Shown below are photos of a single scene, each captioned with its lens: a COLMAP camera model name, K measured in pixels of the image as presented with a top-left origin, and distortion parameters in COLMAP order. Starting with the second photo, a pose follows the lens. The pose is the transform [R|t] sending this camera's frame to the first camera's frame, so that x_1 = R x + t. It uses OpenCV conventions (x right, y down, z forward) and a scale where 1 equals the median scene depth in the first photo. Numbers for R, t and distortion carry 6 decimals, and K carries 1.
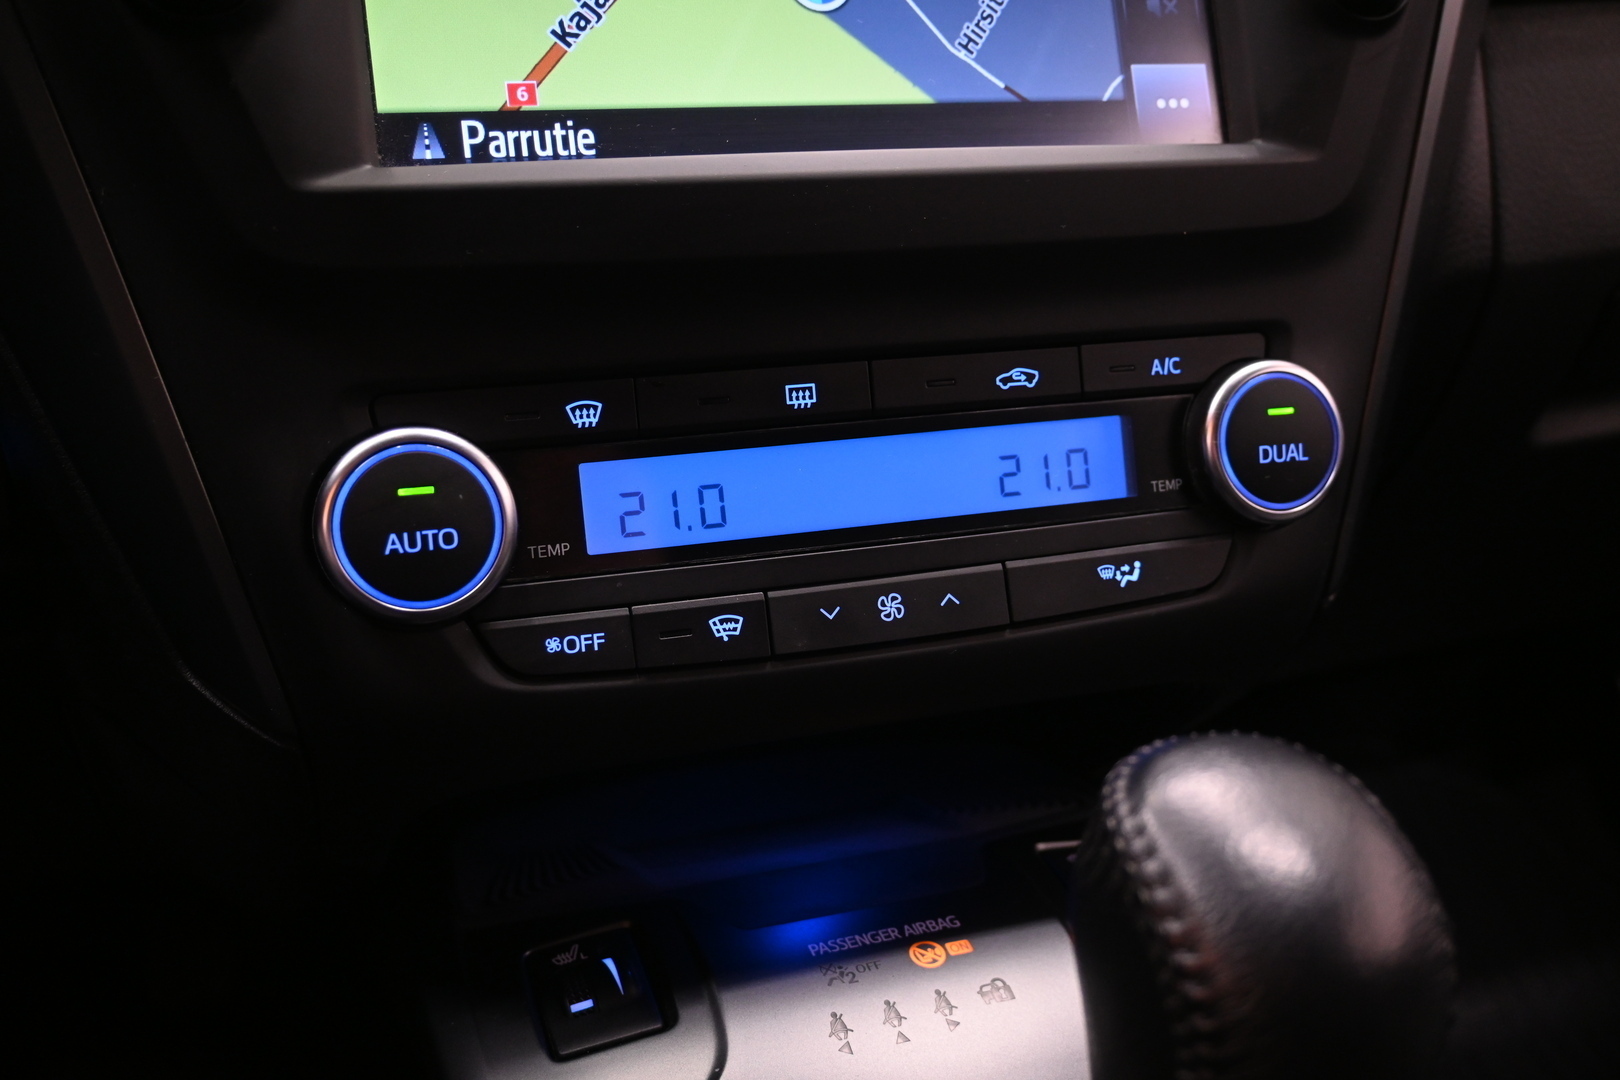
lens RADIAL K [[1552.1, 0, 810.0], [0, 1552.1, 540.0], [0, 0, 1]] dist [-0.006008, -0.004065]
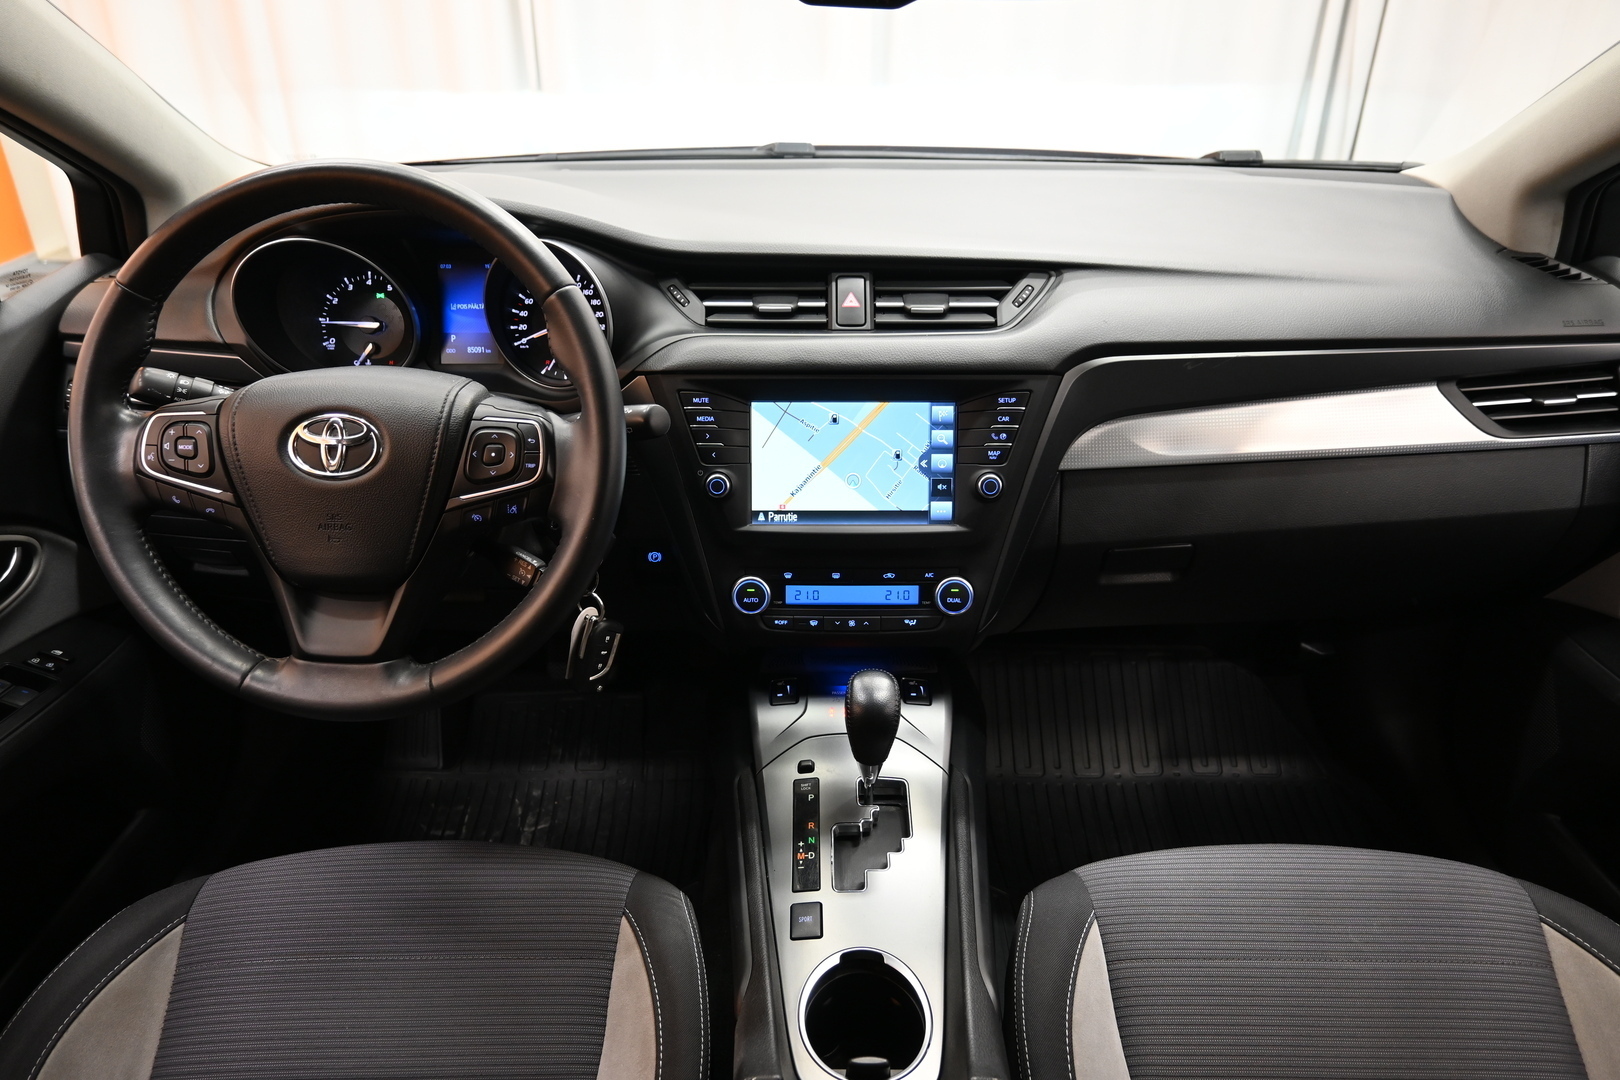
lens RADIAL K [[1116.5, 0, 810.0], [0, 1116.5, 540.0], [0, 0, 1]] dist [-0.001777, -0.000536]
pose [[0.945105, 0.152926, -0.288773, 0.836886], [-0.104990, 0.978985, 0.174830, -0.747340], [0.309440, -0.134915, 0.941299, -2.050608]]
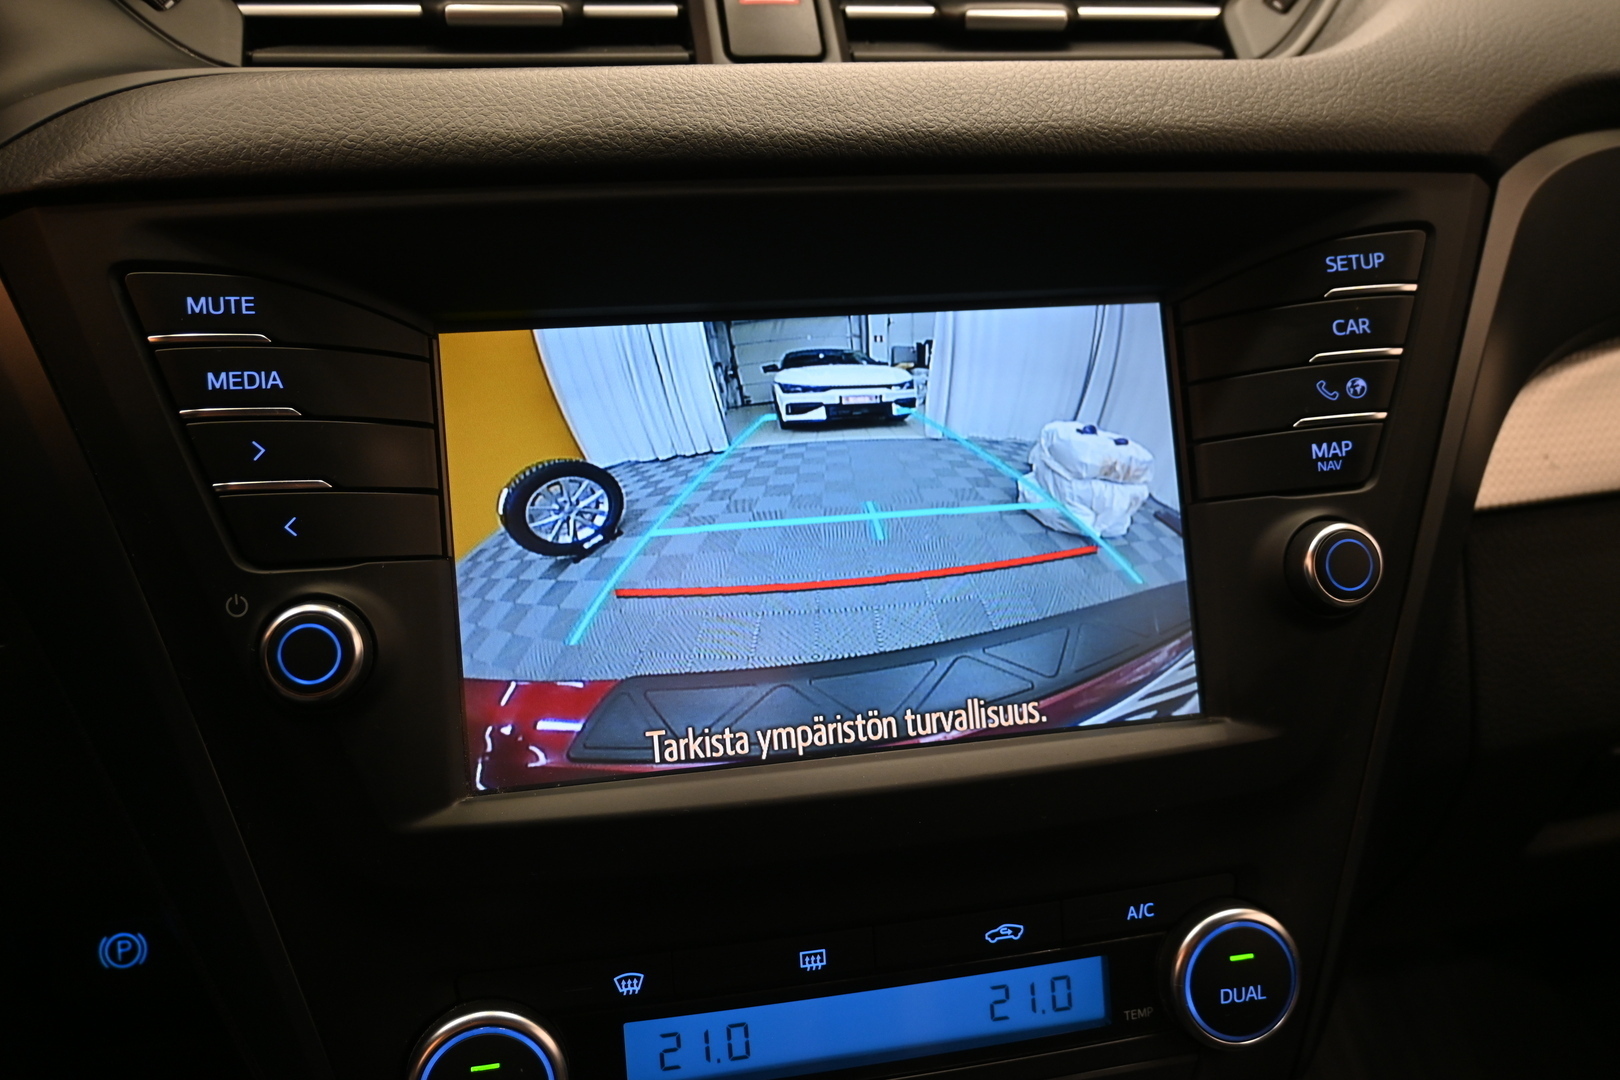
lens RADIAL K [[1384.6, 0, 810.0], [0, 1384.6, 540.0], [0, 0, 1]] dist [-0.007492, -0.004794]
pose [[0.992737, 0.028551, -0.116872, 0.105308], [-0.029762, 0.999520, -0.008633, -0.400255], [0.116569, 0.012048, 0.993109, -0.056526]]
